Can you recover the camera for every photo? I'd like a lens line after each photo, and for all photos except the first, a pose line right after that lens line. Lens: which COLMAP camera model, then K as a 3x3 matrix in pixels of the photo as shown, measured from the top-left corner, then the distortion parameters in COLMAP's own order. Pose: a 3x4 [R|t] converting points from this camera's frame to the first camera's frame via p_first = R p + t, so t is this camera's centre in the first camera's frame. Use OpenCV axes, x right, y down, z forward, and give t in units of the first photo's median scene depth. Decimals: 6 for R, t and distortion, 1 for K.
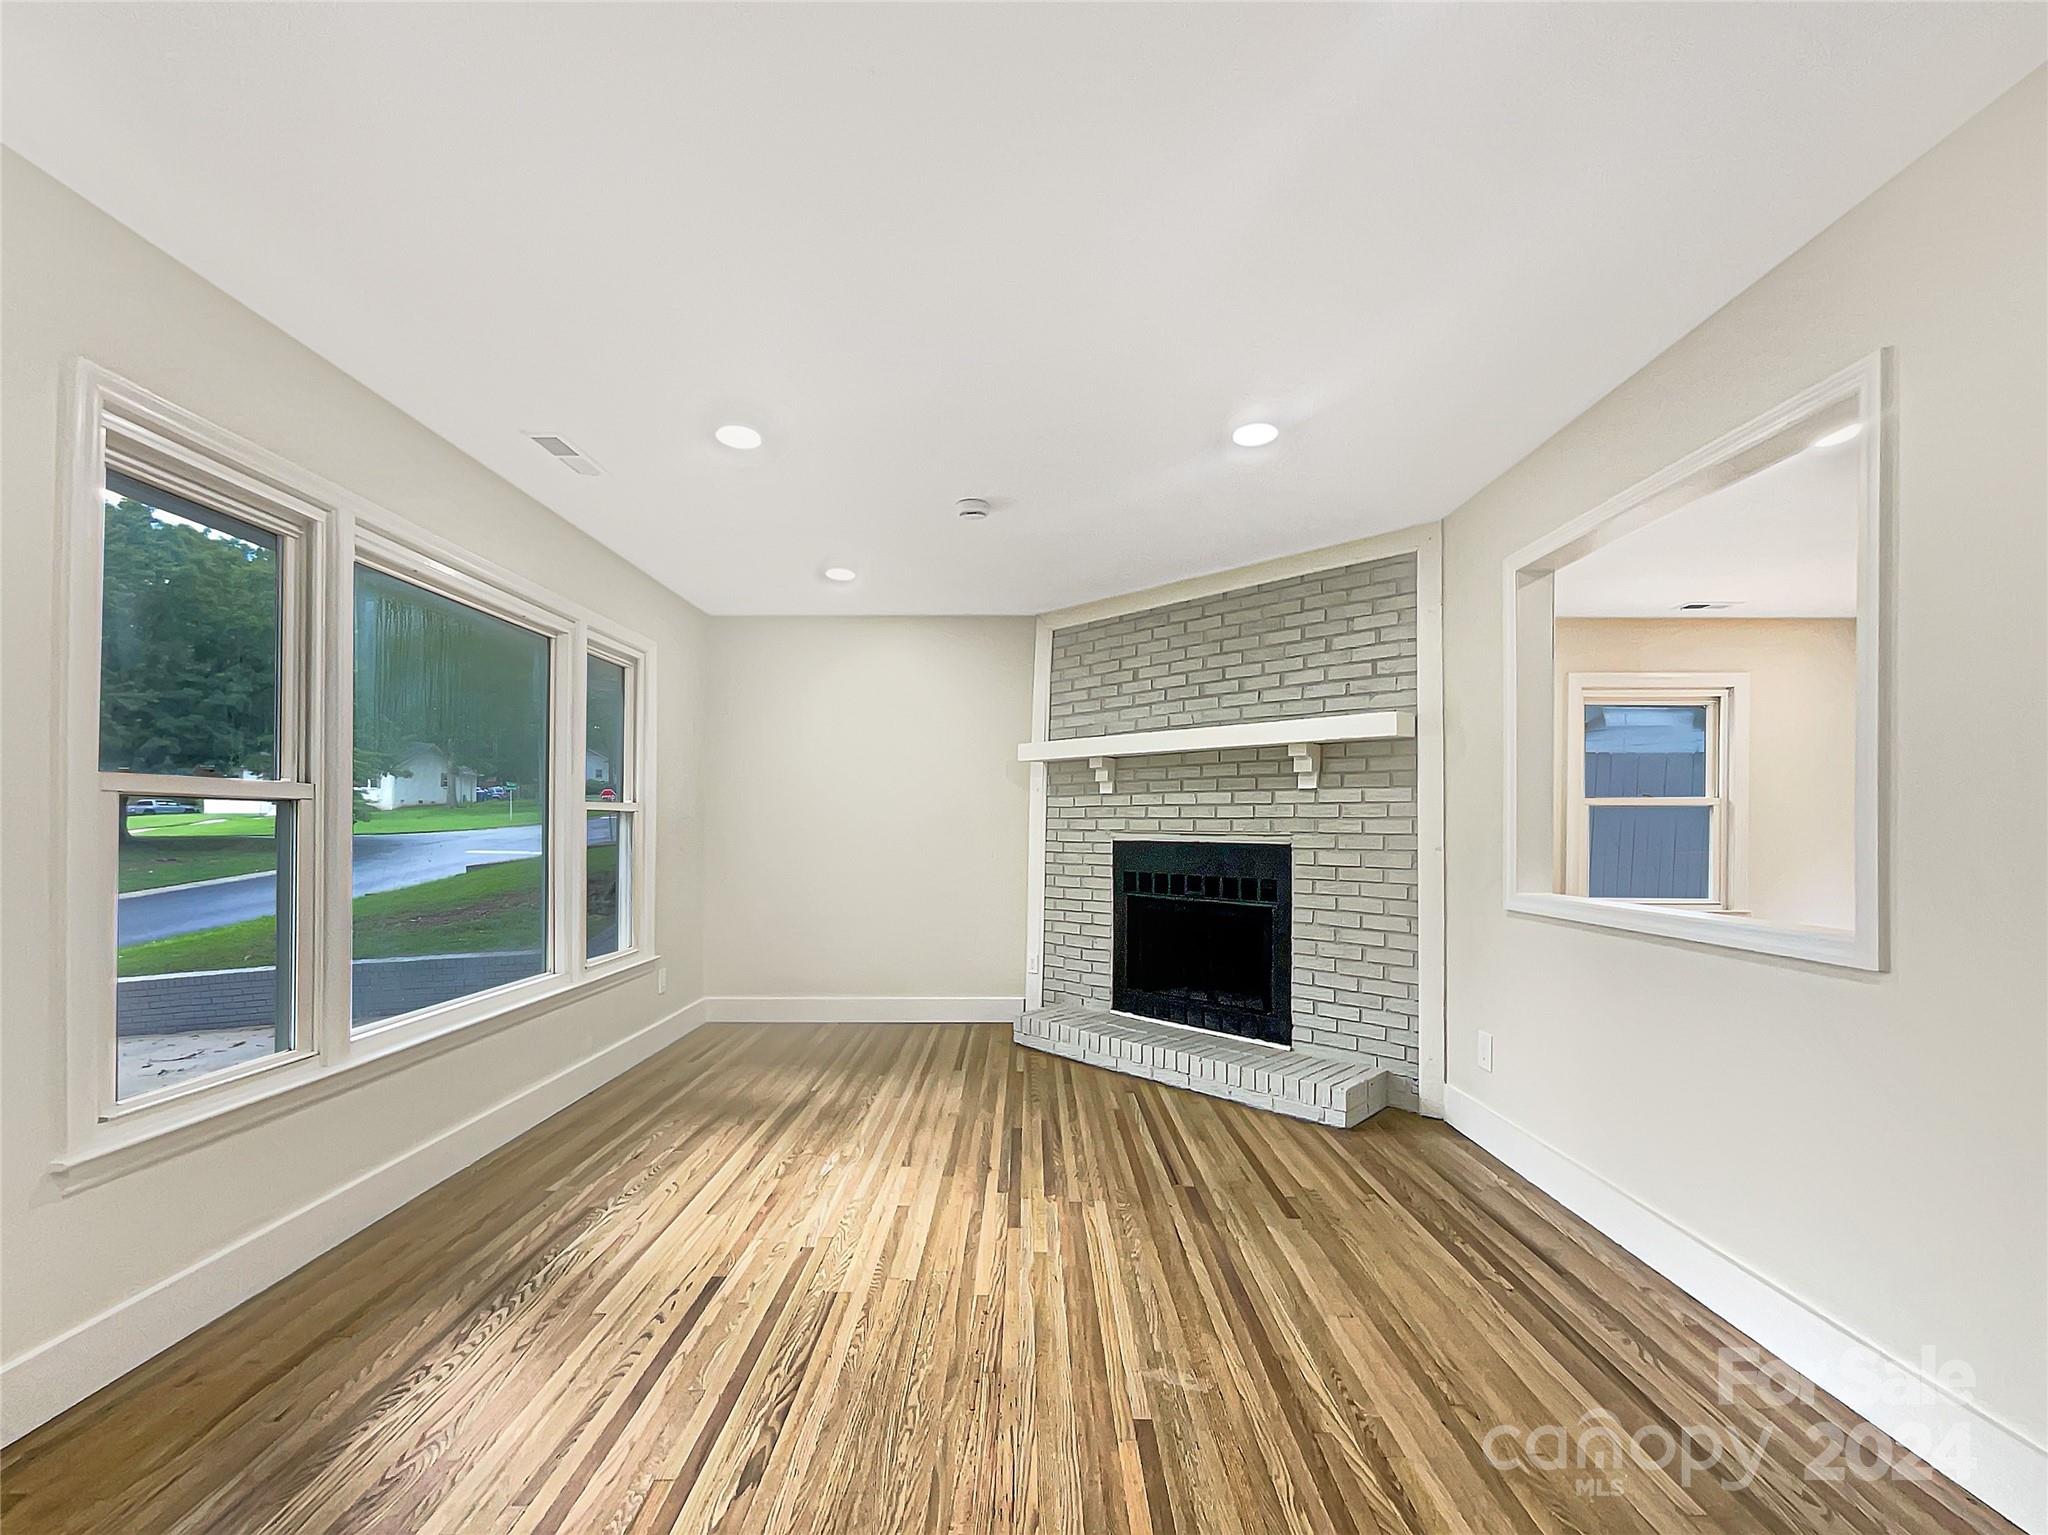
lens RADIAL K [[827.9, 0, 1044.5], [0, 827.9, 791.9], [0, 0, 1]] dist [0.001649, 0.000391]
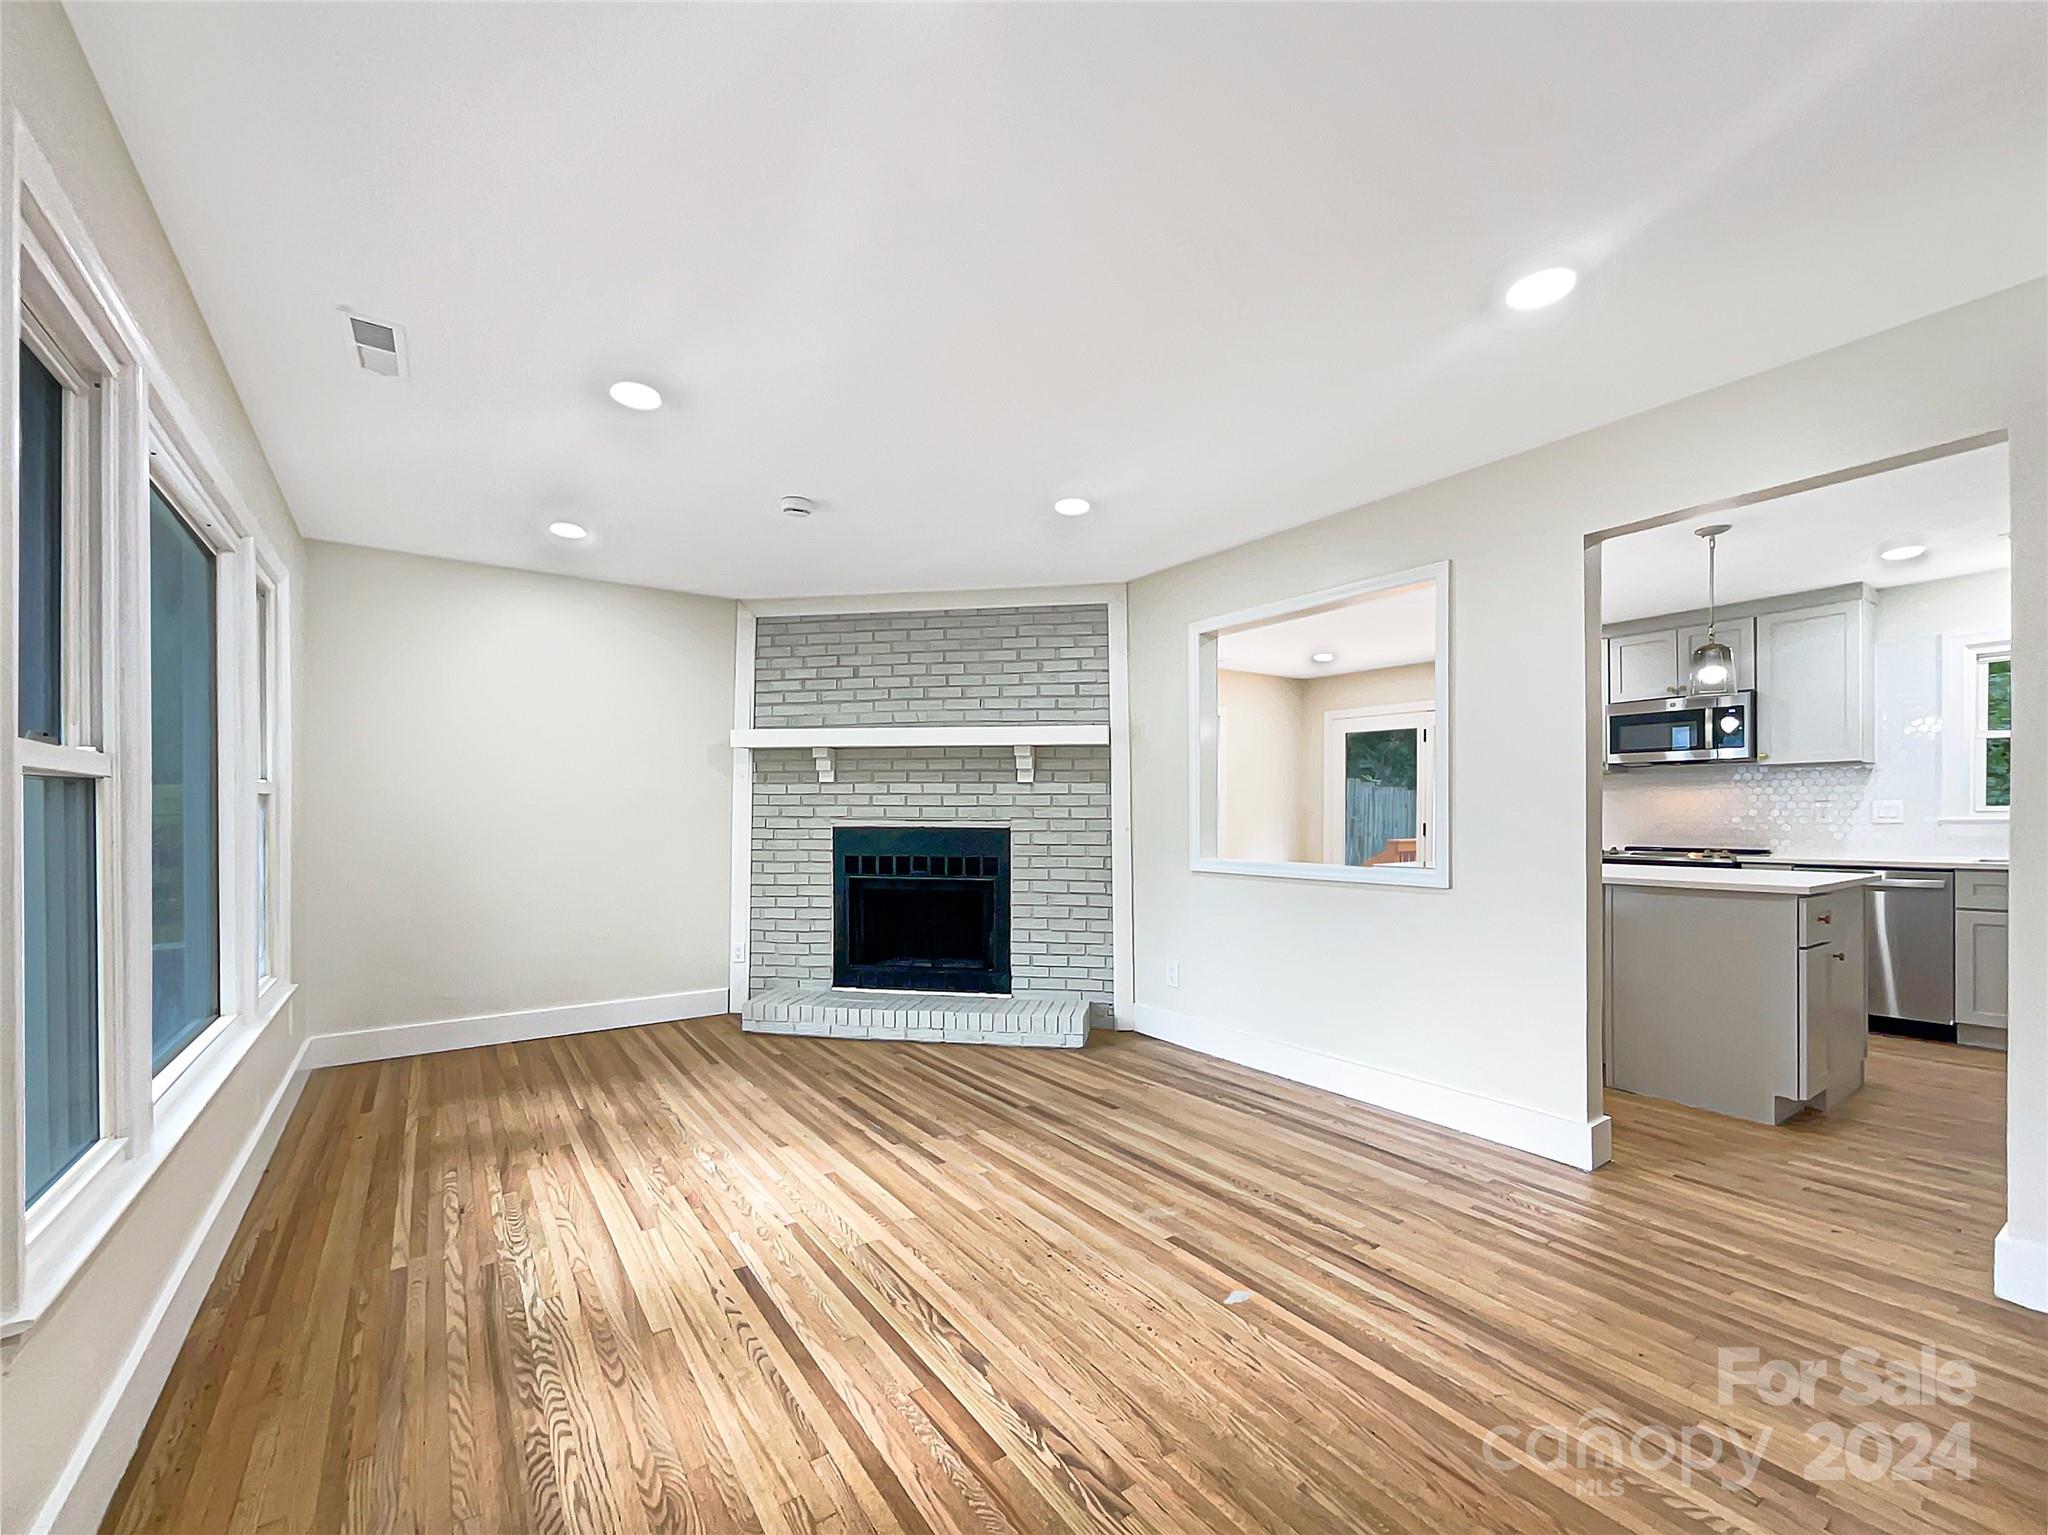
lens RADIAL K [[822.7, 0, 1024.0], [0, 822.7, 767.5], [0, 0, 1]] dist [-0.000793, -0.000142]
pose [[0.825768, 0.027599, 0.563335, -0.372859], [-0.021025, 0.999614, -0.018153, -0.003377], [-0.563618, 0.003146, 0.826029, -0.006696]]
